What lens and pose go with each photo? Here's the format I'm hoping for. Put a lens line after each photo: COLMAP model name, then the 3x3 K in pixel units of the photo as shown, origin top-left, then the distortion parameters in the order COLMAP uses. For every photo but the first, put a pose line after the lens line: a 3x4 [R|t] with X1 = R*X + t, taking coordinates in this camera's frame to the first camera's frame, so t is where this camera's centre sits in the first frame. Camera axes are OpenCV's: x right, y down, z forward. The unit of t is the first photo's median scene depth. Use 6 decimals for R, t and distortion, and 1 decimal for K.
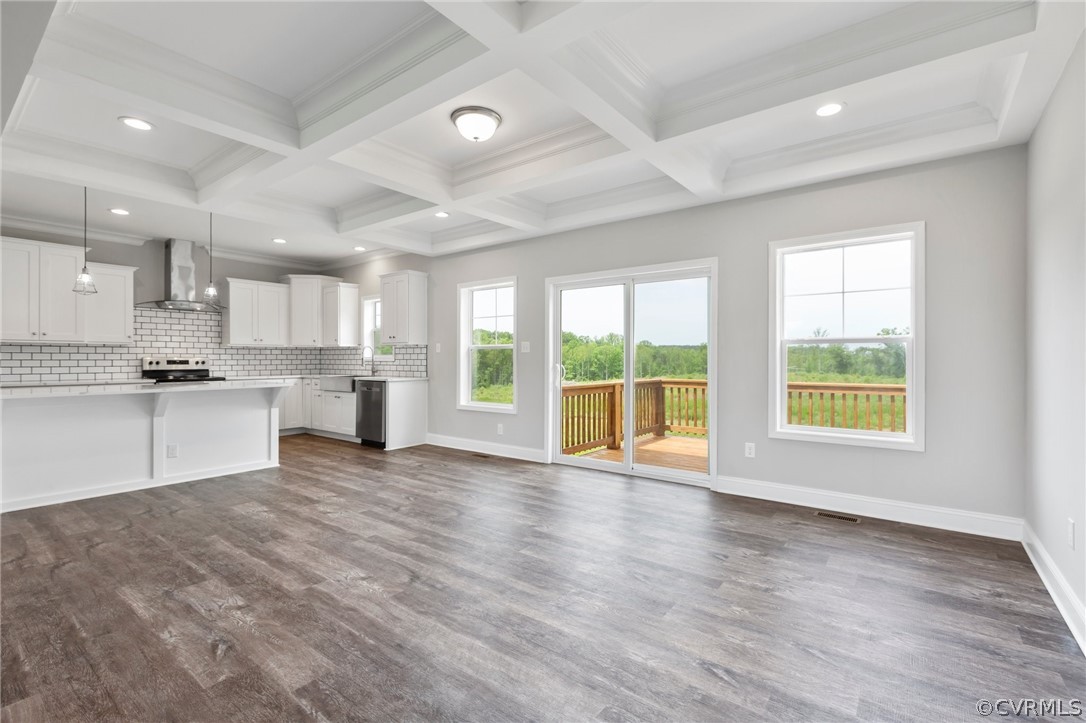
lens RADIAL K [[485.5, 0, 543.1], [0, 485.5, 357.8], [0, 0, 1]] dist [0.001089, 0.000227]
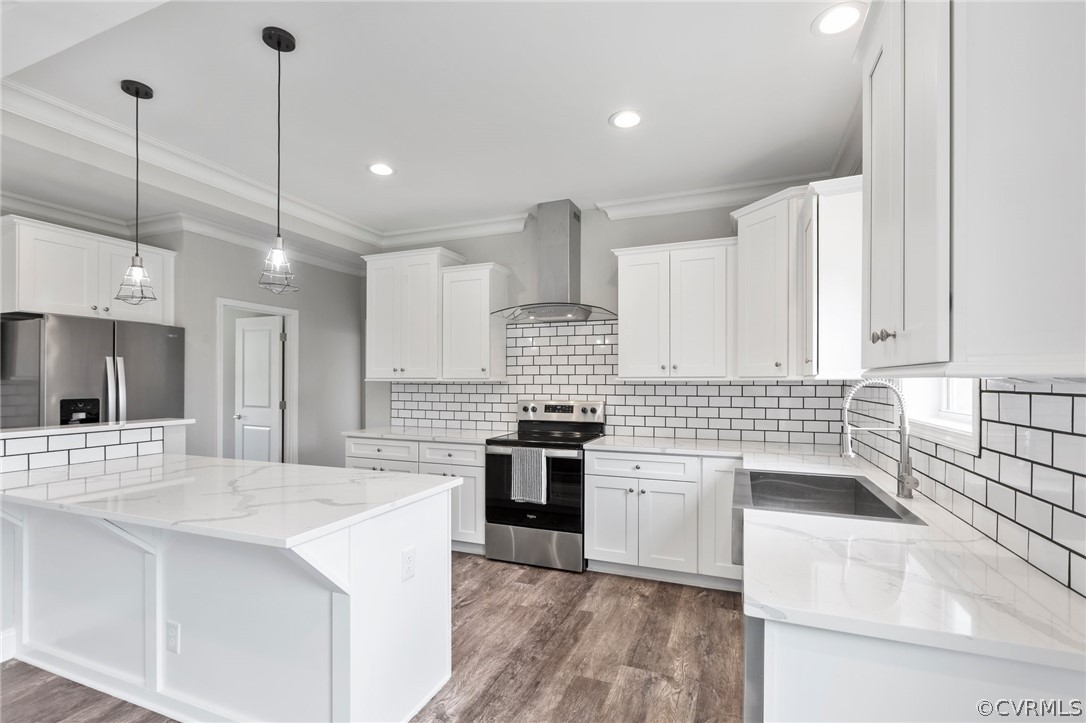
lens RADIAL K [[493.4, 0, 545.6], [0, 493.4, 379.2], [0, 0, 1]] dist [-0.000841, -0.000094]
pose [[0.269587, -0.003603, -0.962969, -0.172798], [0.001166, 0.999993, -0.003415, -0.026270], [0.962975, -0.000202, 0.269589, 0.846678]]
